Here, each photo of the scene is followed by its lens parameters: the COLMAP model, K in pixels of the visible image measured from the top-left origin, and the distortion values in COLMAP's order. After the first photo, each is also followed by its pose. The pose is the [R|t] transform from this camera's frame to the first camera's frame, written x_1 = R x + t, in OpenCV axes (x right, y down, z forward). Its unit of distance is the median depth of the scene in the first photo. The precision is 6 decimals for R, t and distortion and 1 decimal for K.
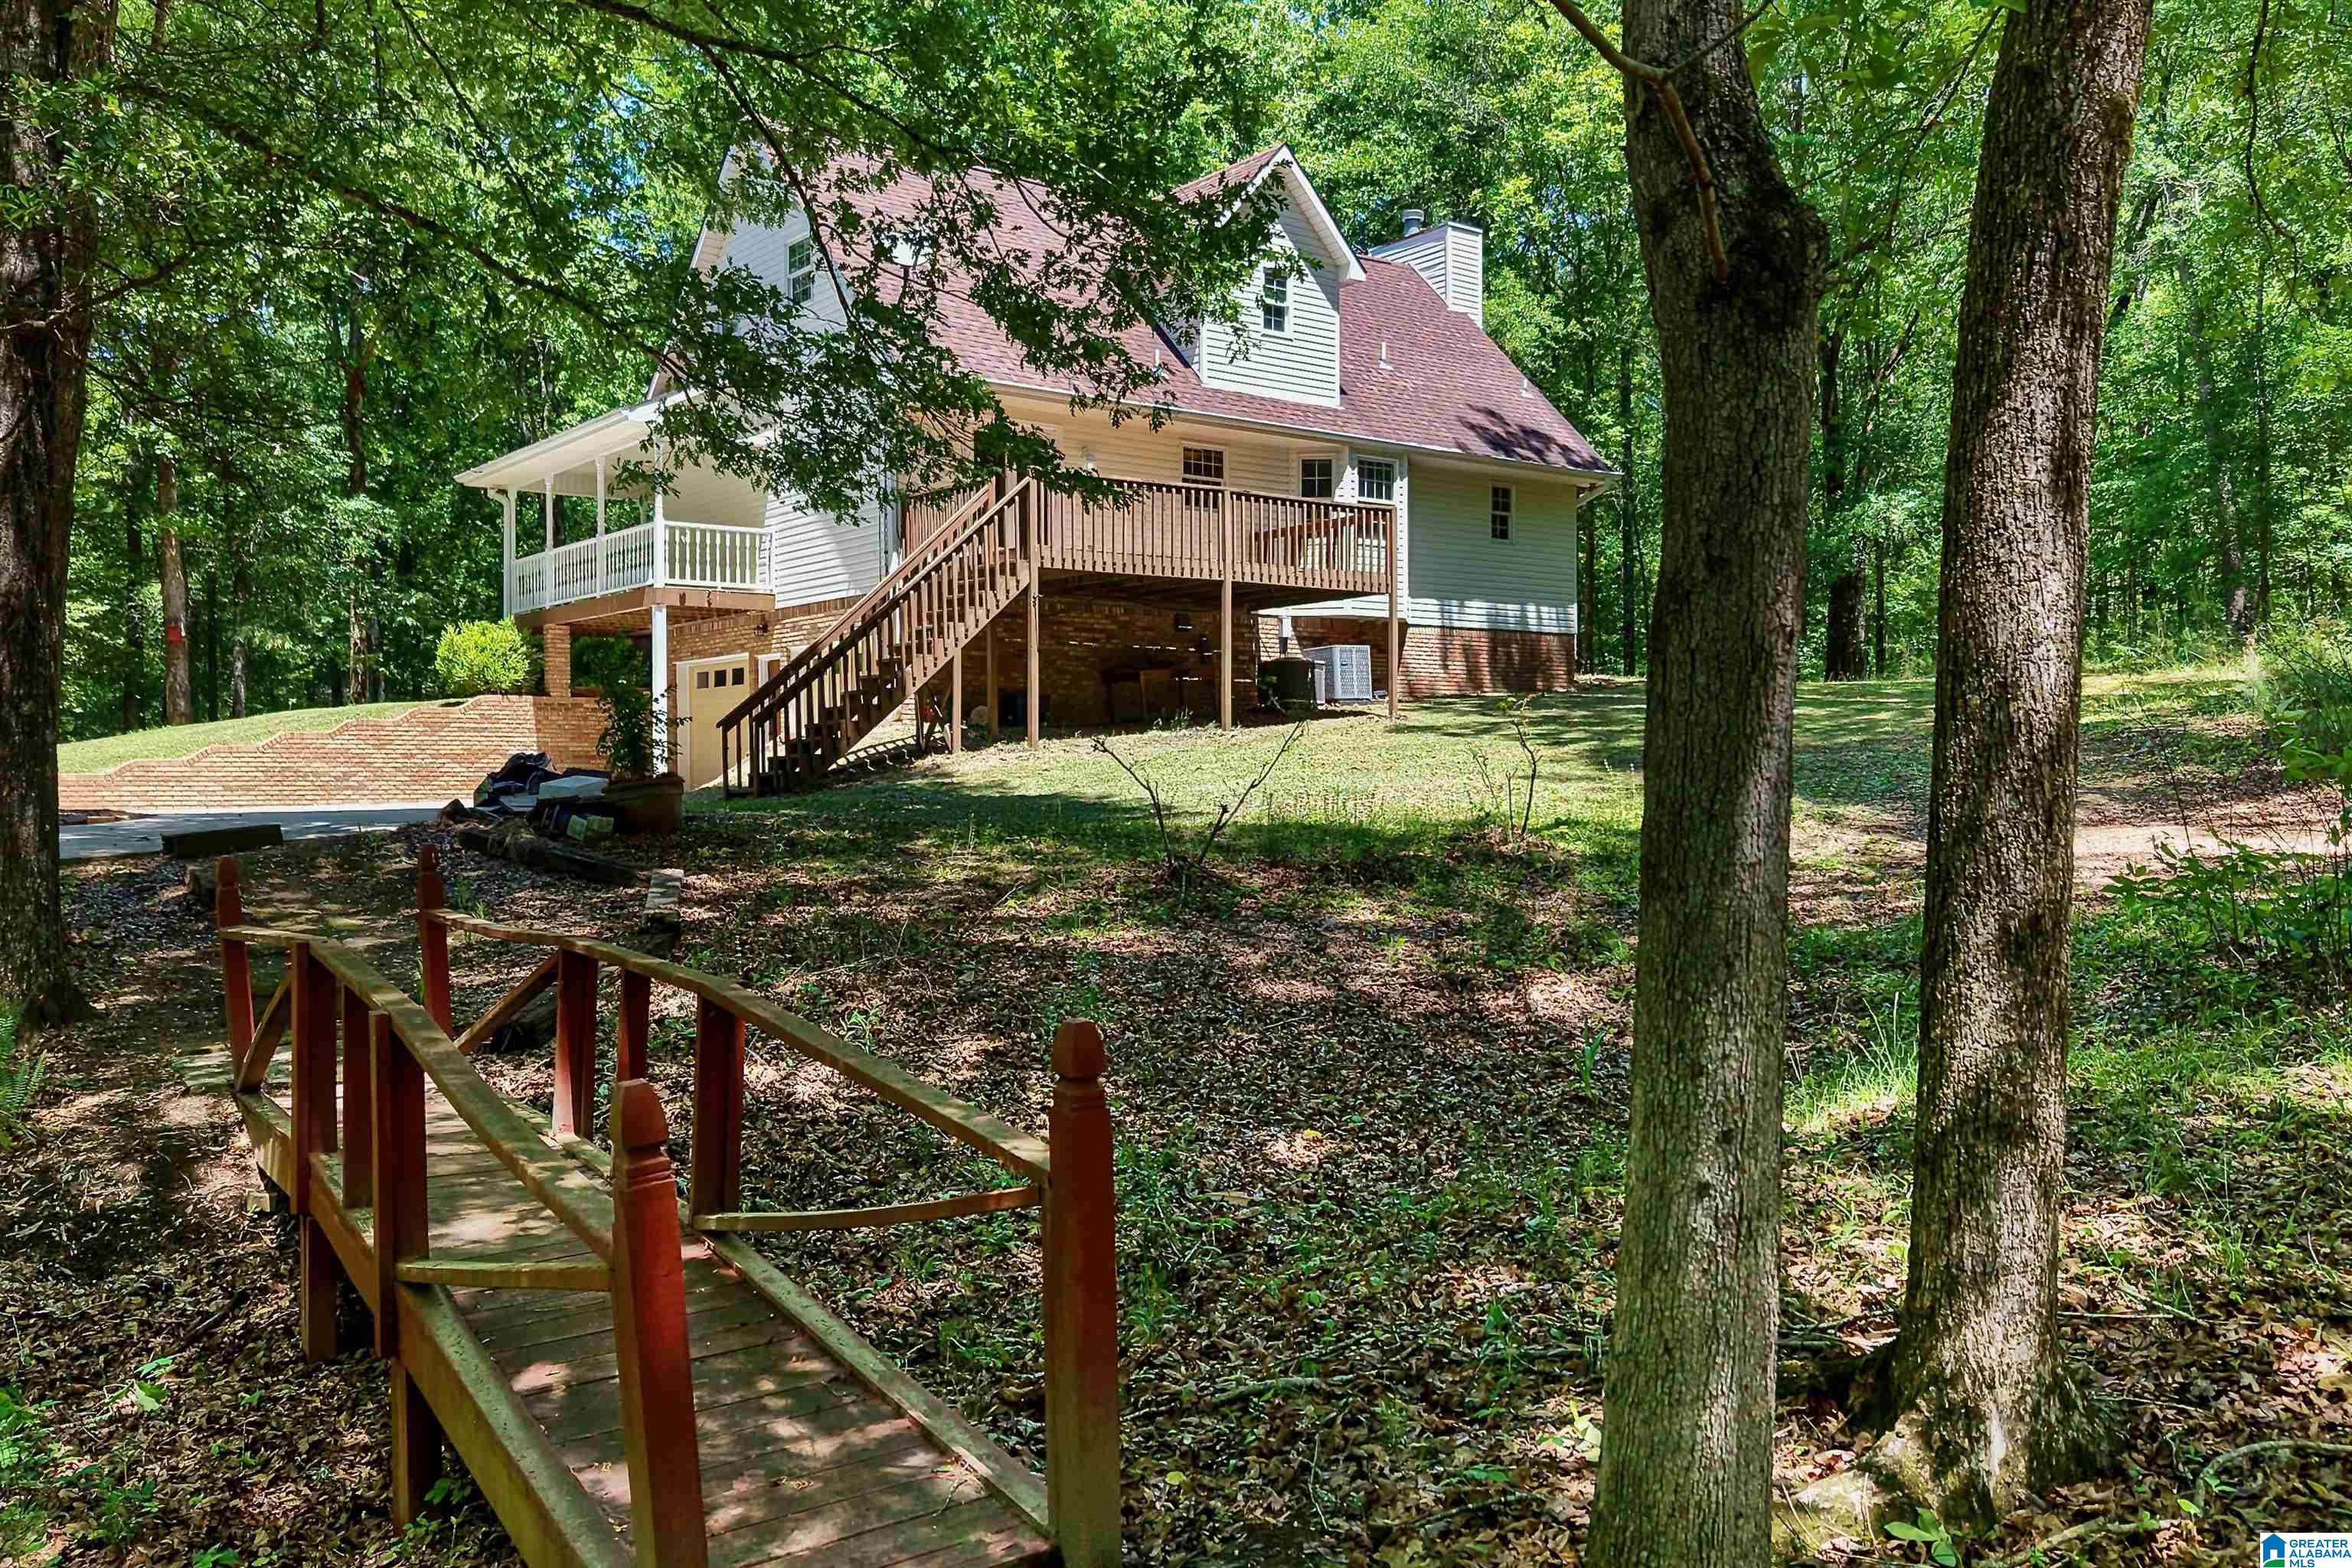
lens RADIAL K [[1978.9, 0, 1176.0], [0, 1978.9, 784.0], [0, 0, 1]] dist [0.119553, -0.007209]
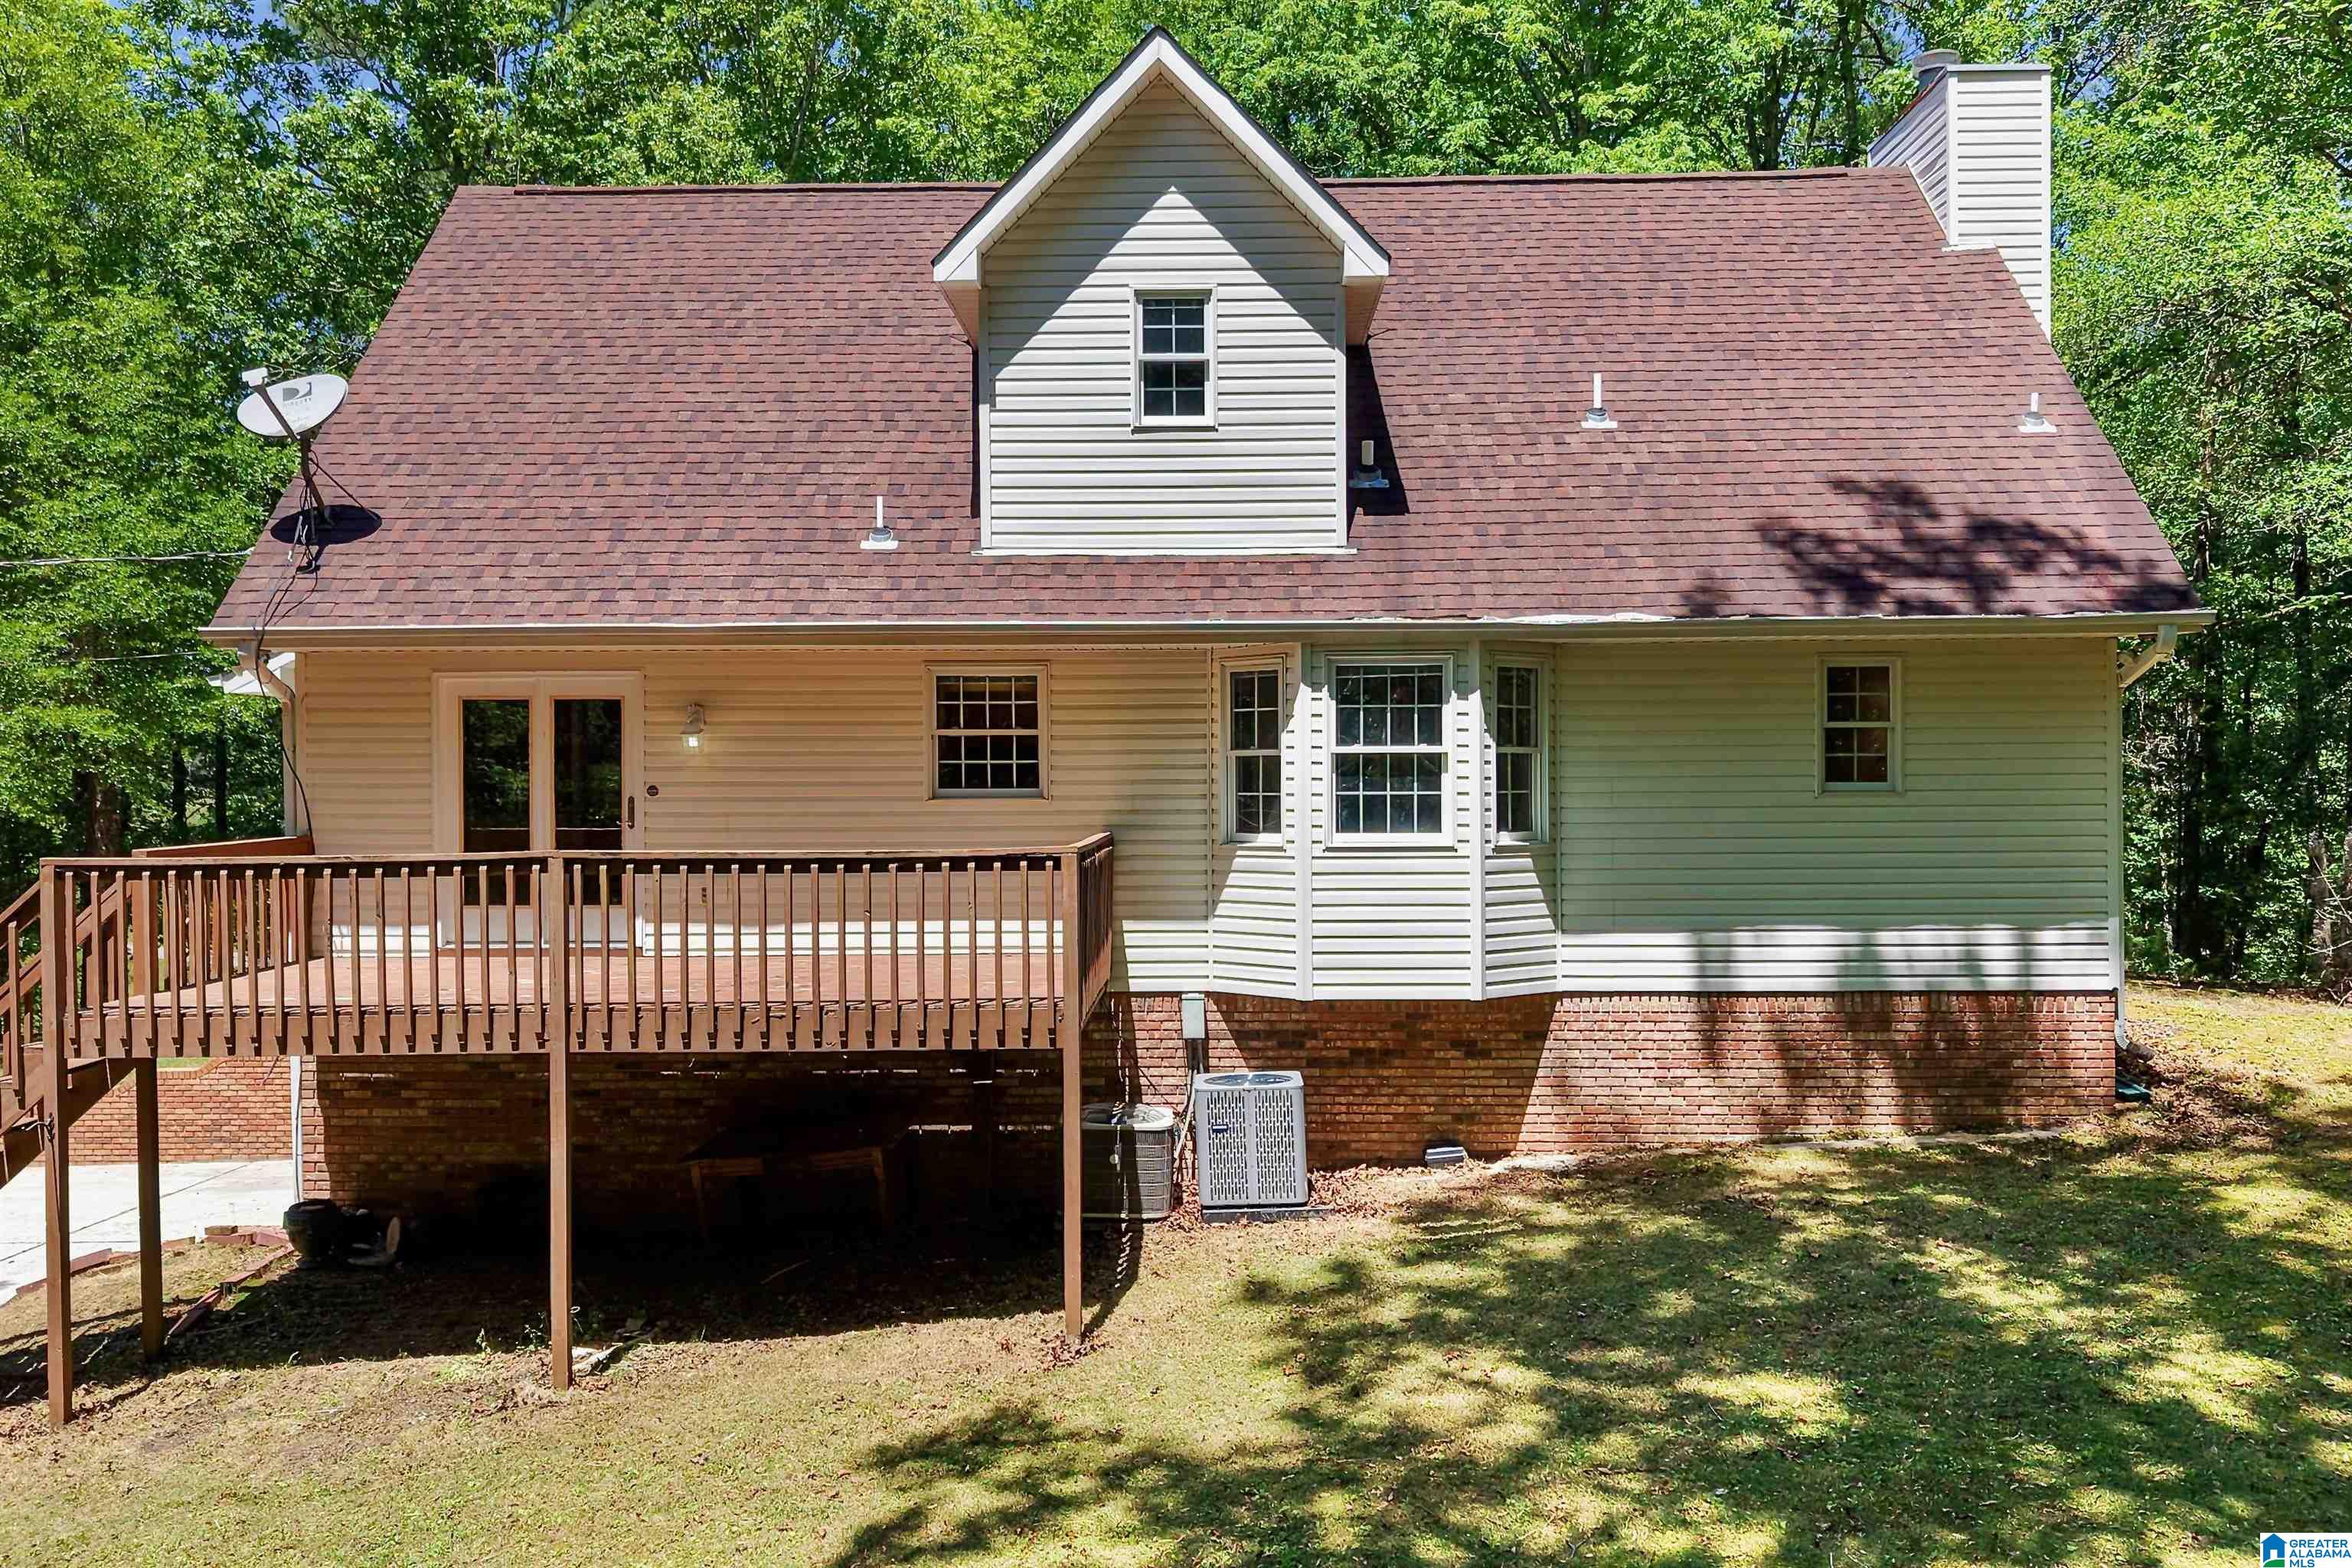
lens RADIAL K [[1978.9, 0, 1176.0], [0, 1978.9, 784.0], [0, 0, 1]] dist [0.119553, -0.007209]
pose [[0.786370, 0.010260, -0.617670, 0.350716], [0.004886, 0.999727, 0.022827, -0.146430], [0.617736, -0.020968, 0.786106, 0.607186]]
